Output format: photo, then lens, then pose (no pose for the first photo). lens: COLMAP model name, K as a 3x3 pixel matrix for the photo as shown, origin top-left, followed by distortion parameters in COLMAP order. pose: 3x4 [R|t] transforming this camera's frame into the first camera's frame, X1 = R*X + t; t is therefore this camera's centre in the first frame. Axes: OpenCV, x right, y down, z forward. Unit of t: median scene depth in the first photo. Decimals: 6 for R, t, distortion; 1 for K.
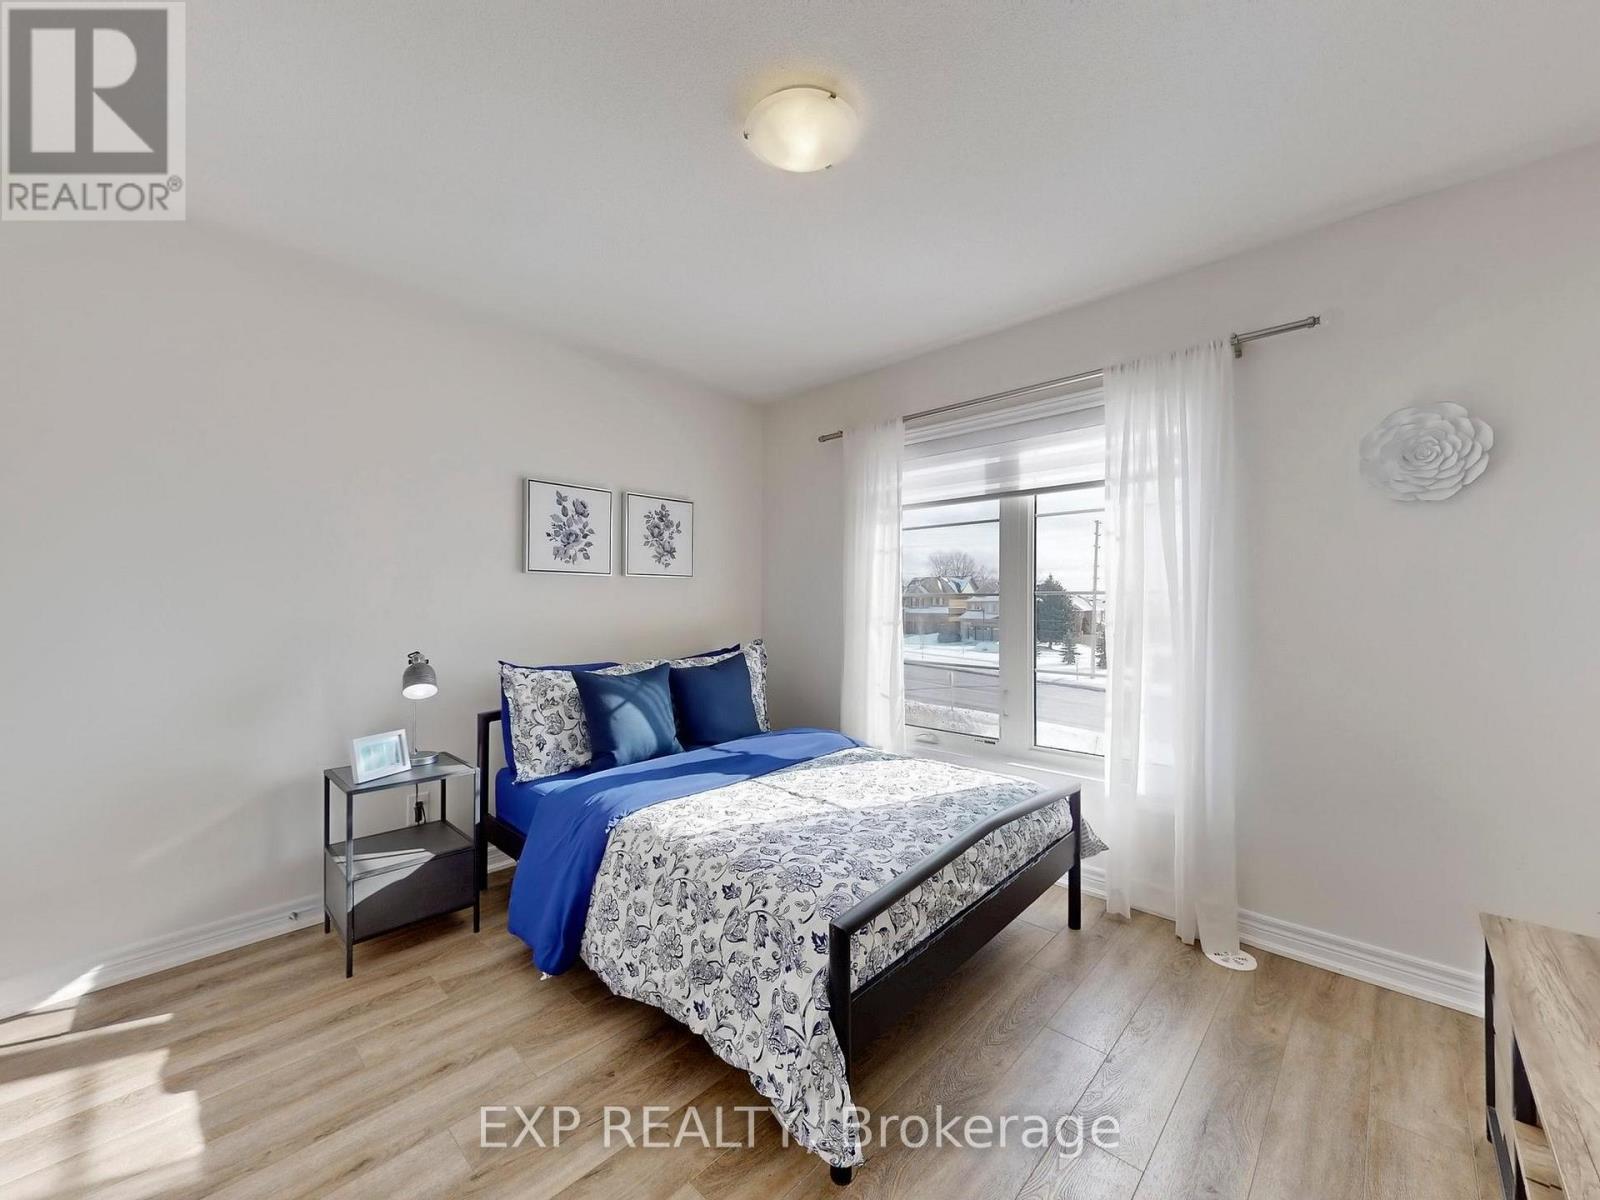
lens RADIAL K [[661.8, 0, 770.2], [0, 661.8, 596.9], [0, 0, 1]] dist [-0.000240, -0.000152]
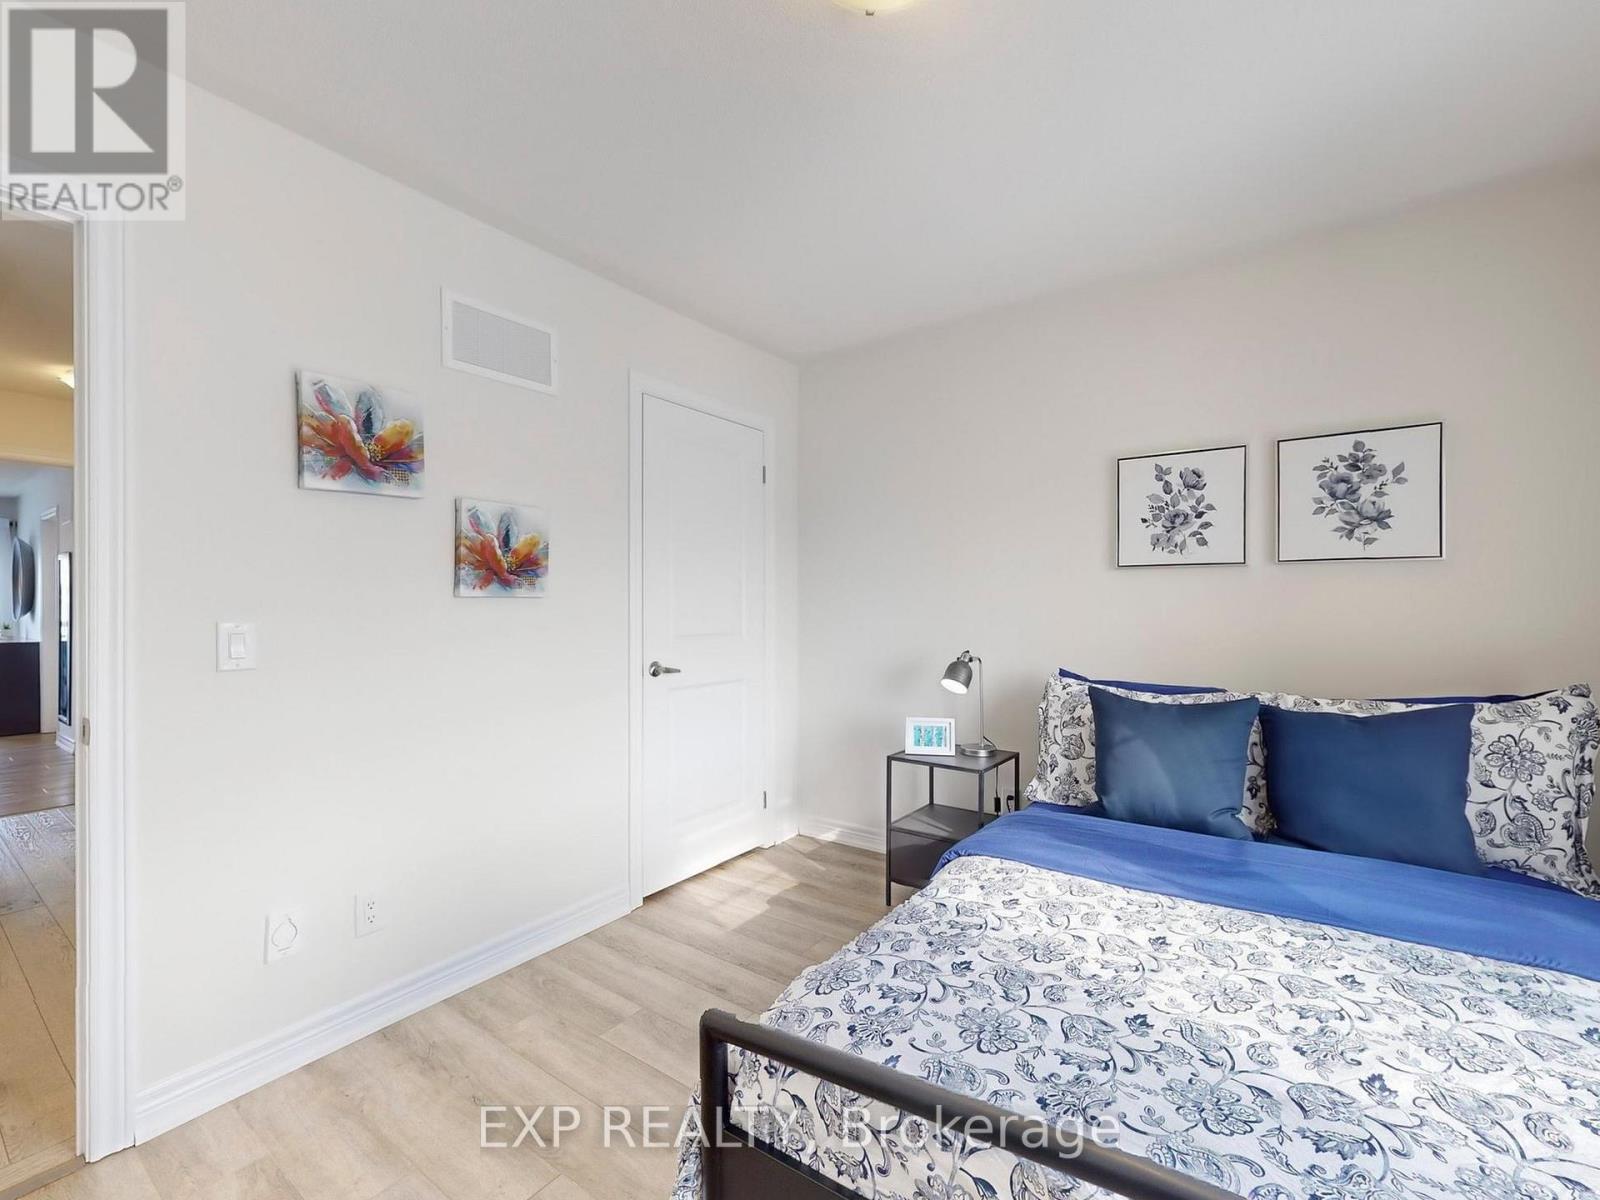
lens RADIAL K [[661.8, 0, 770.2], [0, 661.8, 596.9], [0, 0, 1]] dist [-0.000240, -0.000152]
pose [[0.143336, -0.010275, -0.989621, 0.398240], [0.010974, 0.999901, -0.008792, 0.001795], [0.989613, -0.009600, 0.143435, 0.423819]]
